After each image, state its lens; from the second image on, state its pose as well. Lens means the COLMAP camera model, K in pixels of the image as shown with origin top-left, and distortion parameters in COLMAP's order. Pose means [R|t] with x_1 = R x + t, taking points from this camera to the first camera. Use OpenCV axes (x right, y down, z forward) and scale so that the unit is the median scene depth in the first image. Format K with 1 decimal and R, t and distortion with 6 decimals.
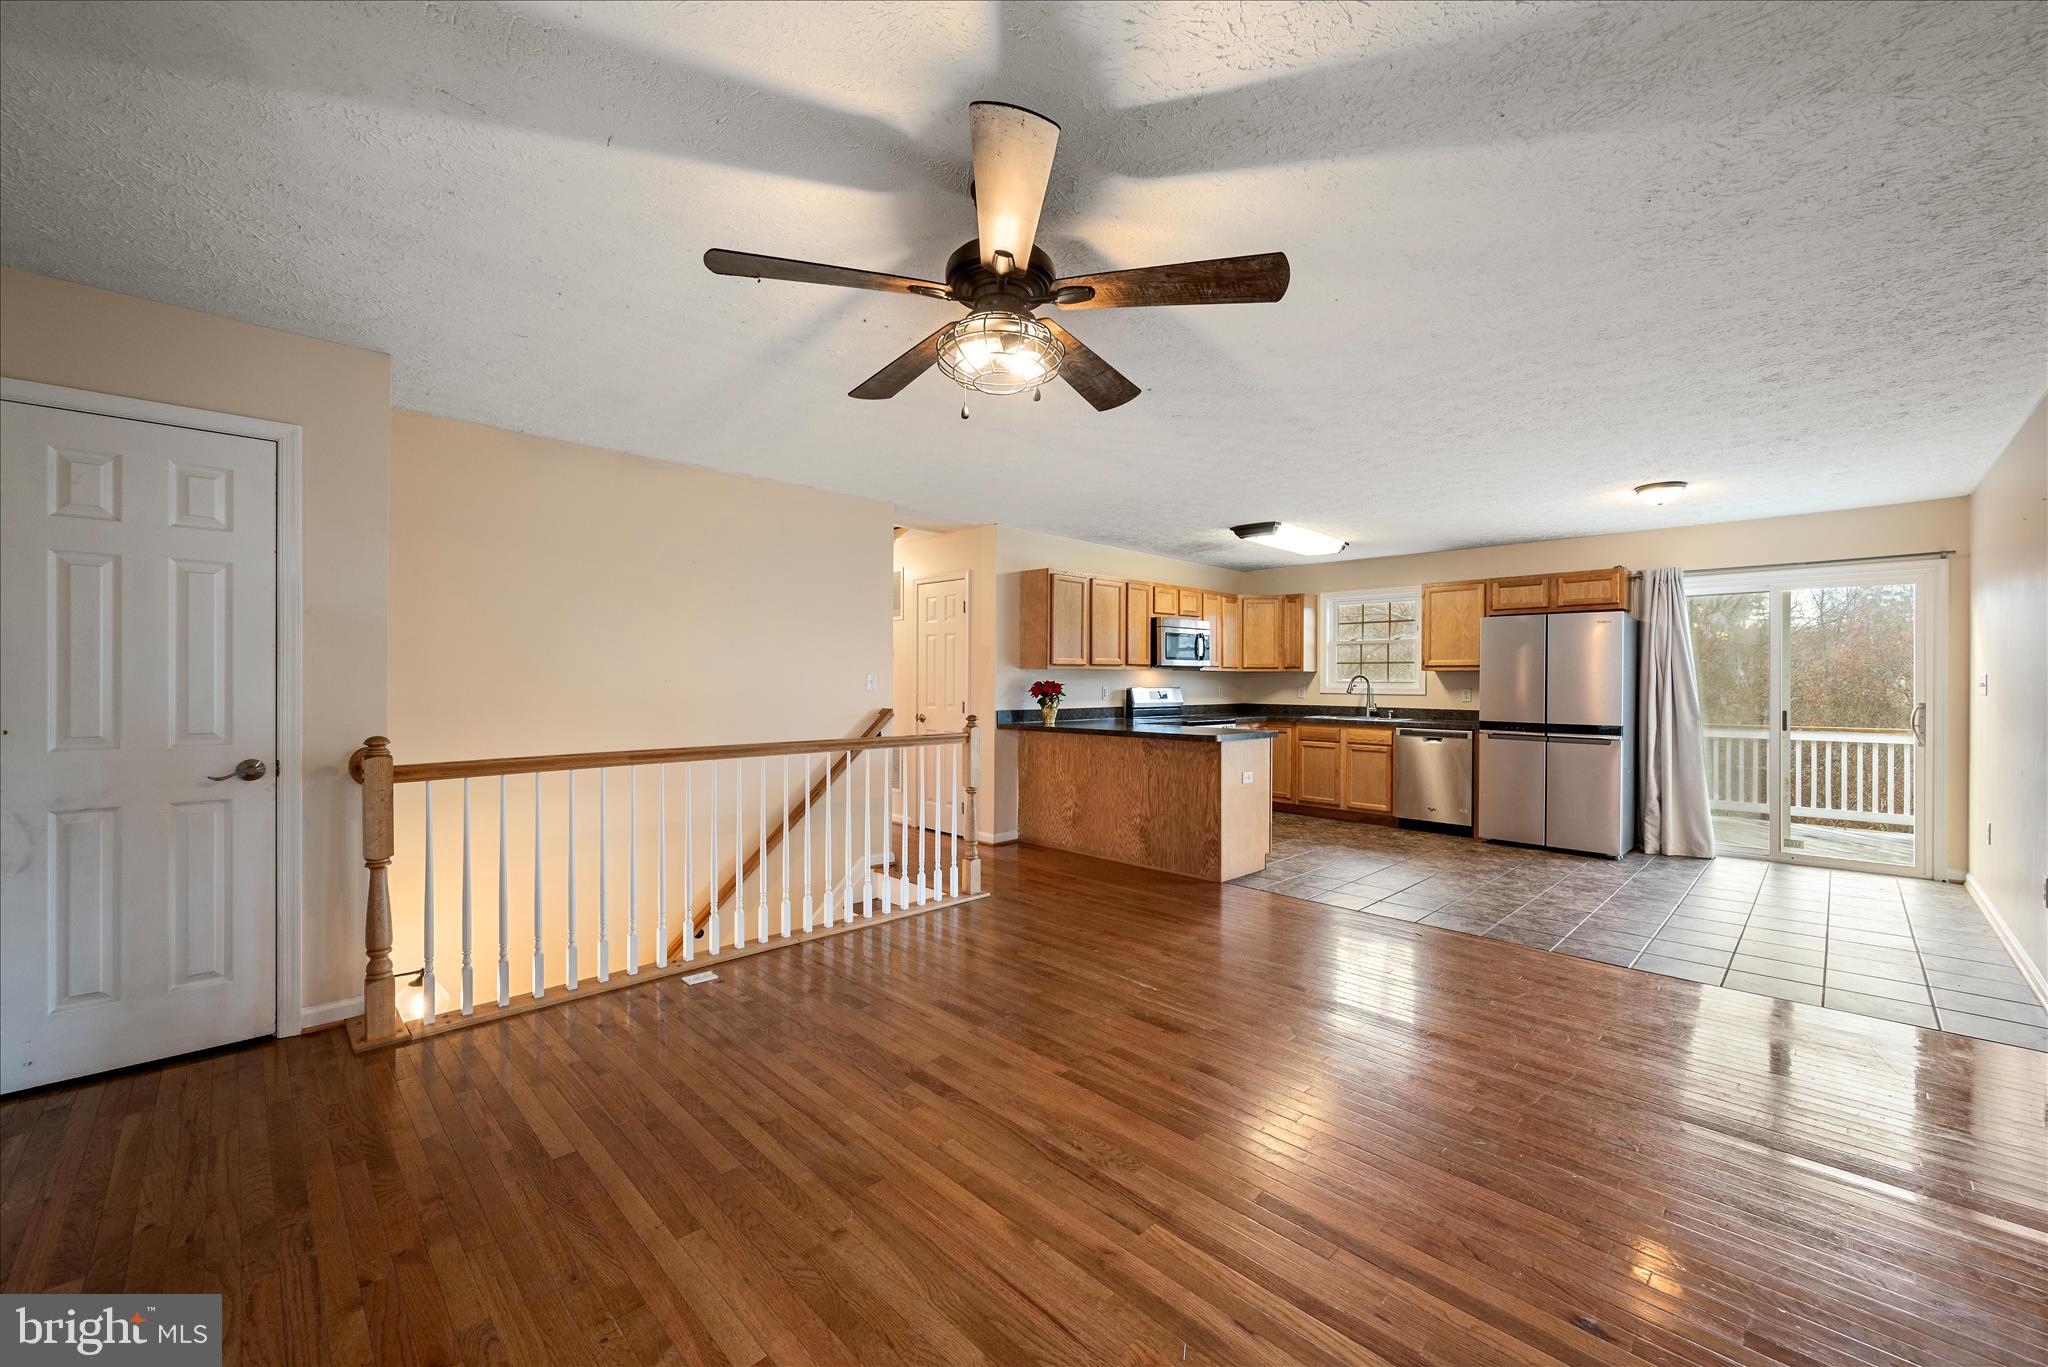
lens RADIAL K [[813.0, 0, 1024.0], [0, 813.0, 683.5], [0, 0, 1]] dist [-0.000013, -0.000067]
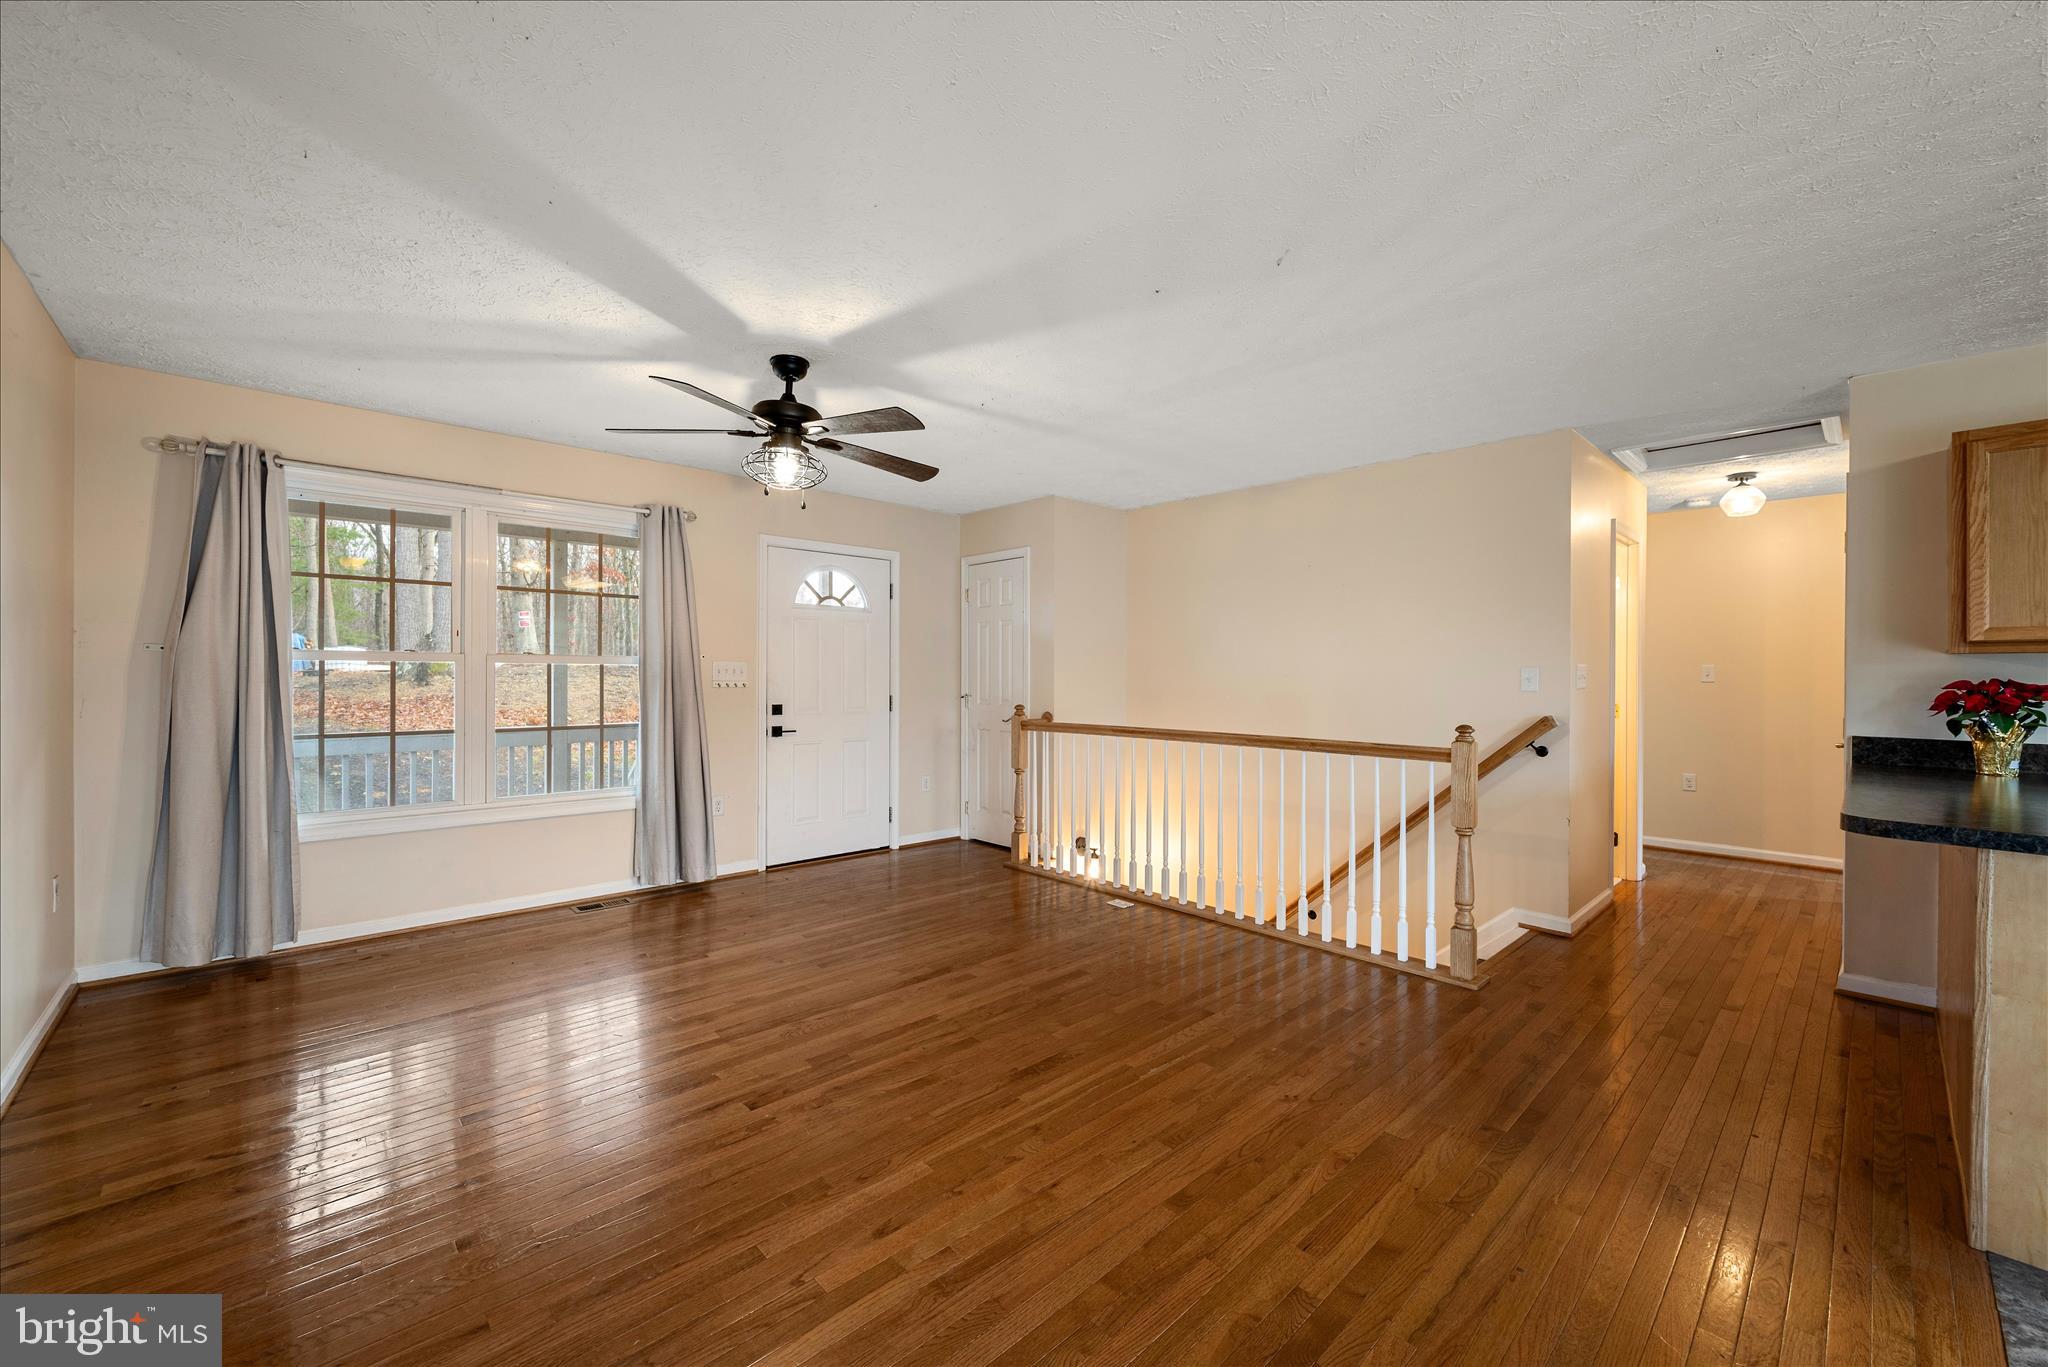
lens RADIAL K [[797.9, 0, 1024.0], [0, 797.9, 683.5], [0, 0, 1]] dist [0.000135, -0.000059]
pose [[-0.023298, 0.007236, -0.999702, 0.462100], [-0.009569, 0.999926, 0.007461, 0.000630], [0.999683, 0.009740, -0.023227, 0.456453]]
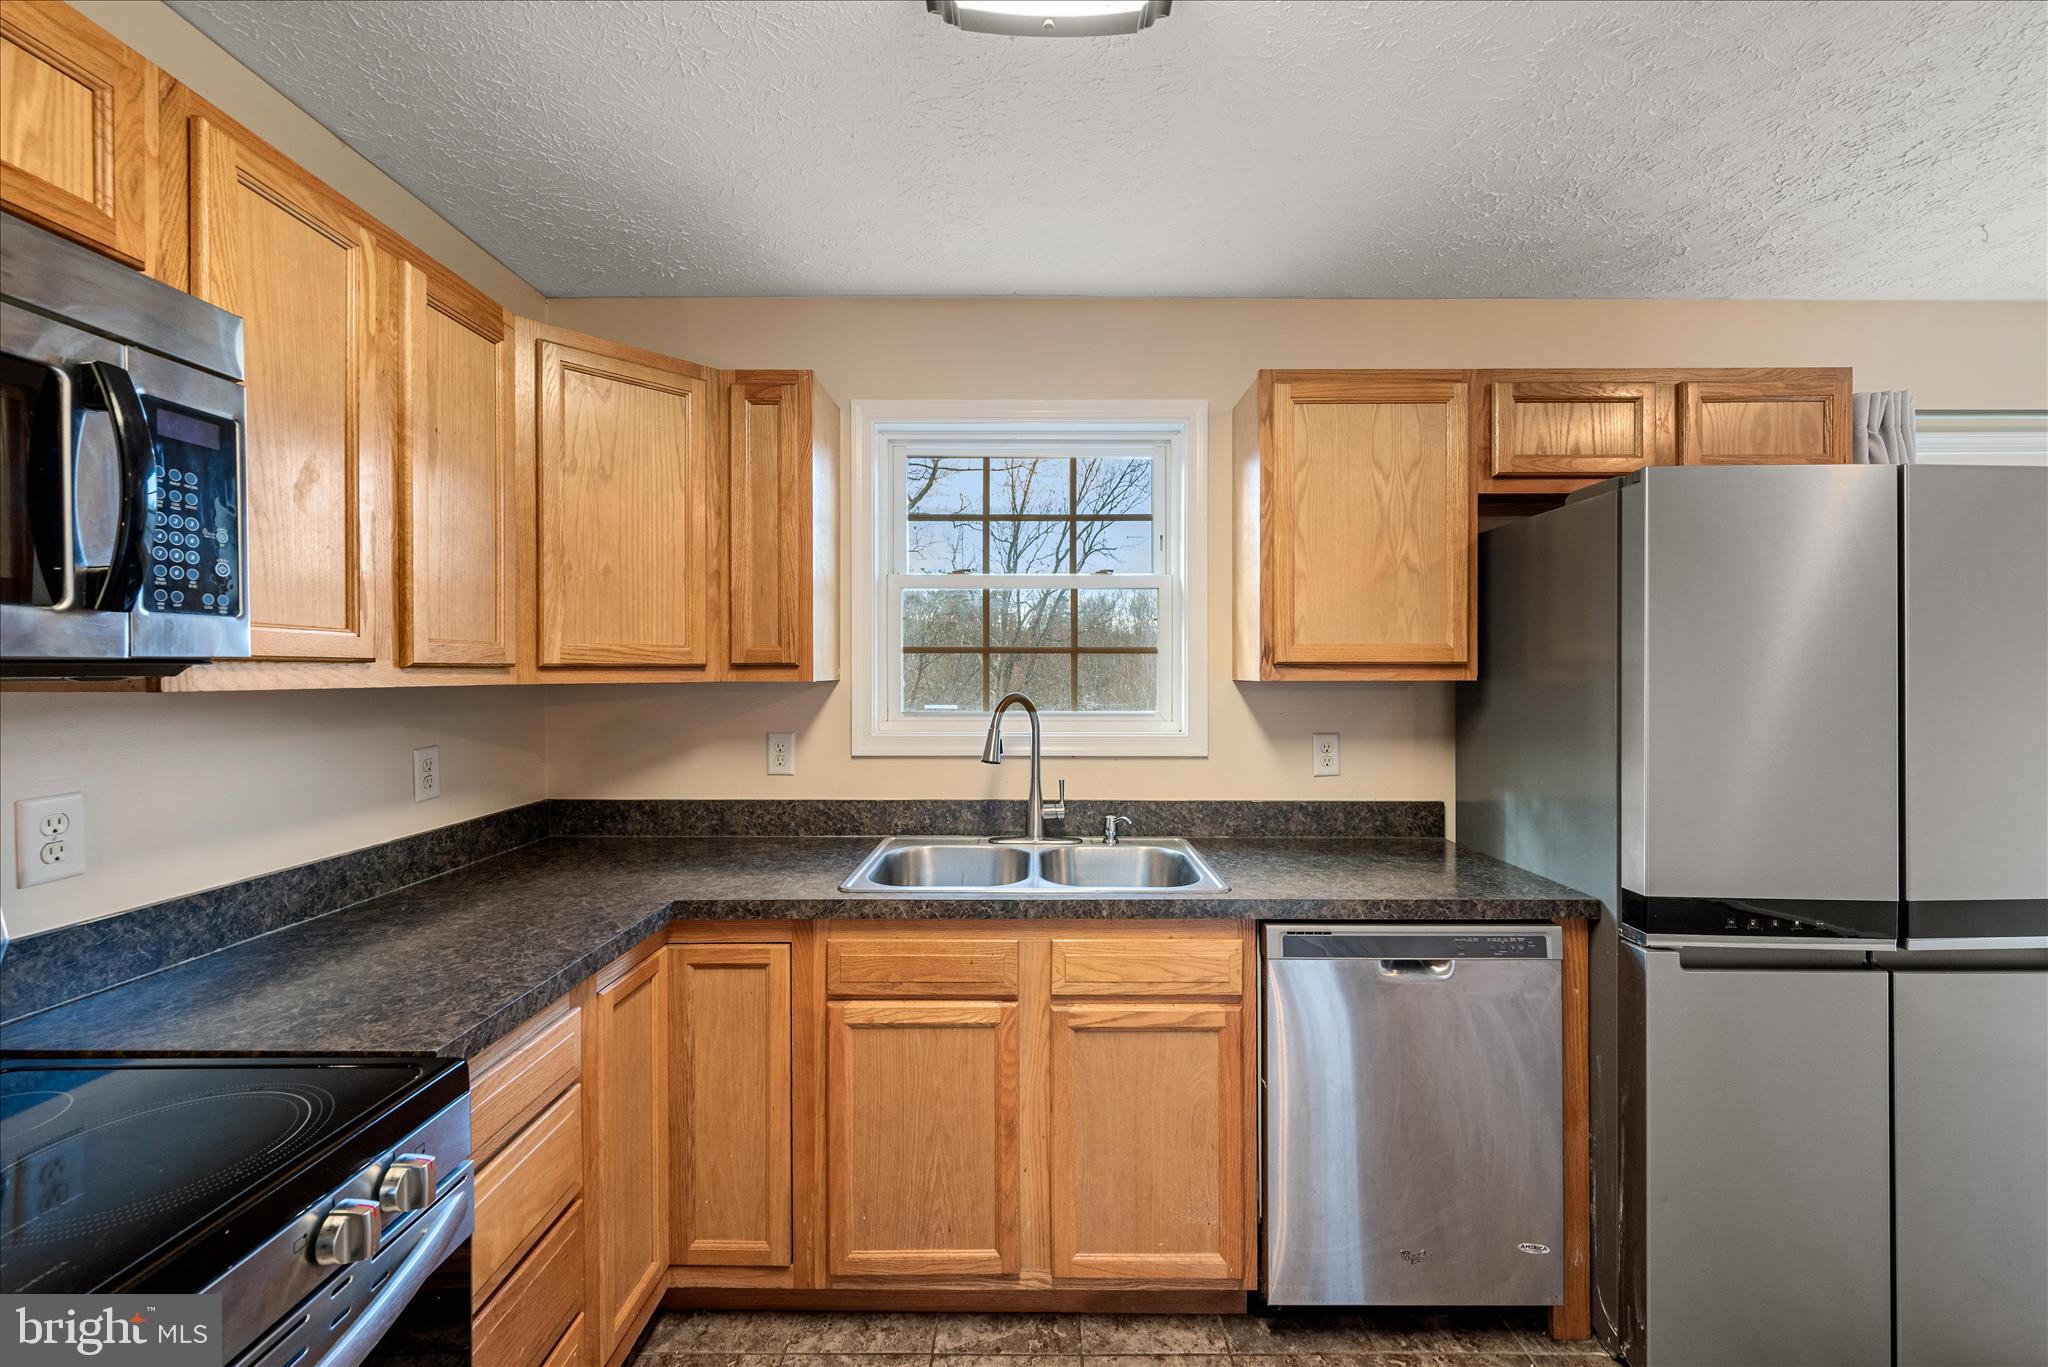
lens RADIAL K [[807.0, 0, 1033.3], [0, 807.0, 667.8], [0, 0, 1]] dist [-0.000397, -0.000322]
pose [[0.701056, -0.003584, 0.713097, 0.257868], [0.007558, 0.999969, -0.002404, -0.021762], [-0.713066, 0.007075, 0.701061, 0.935693]]
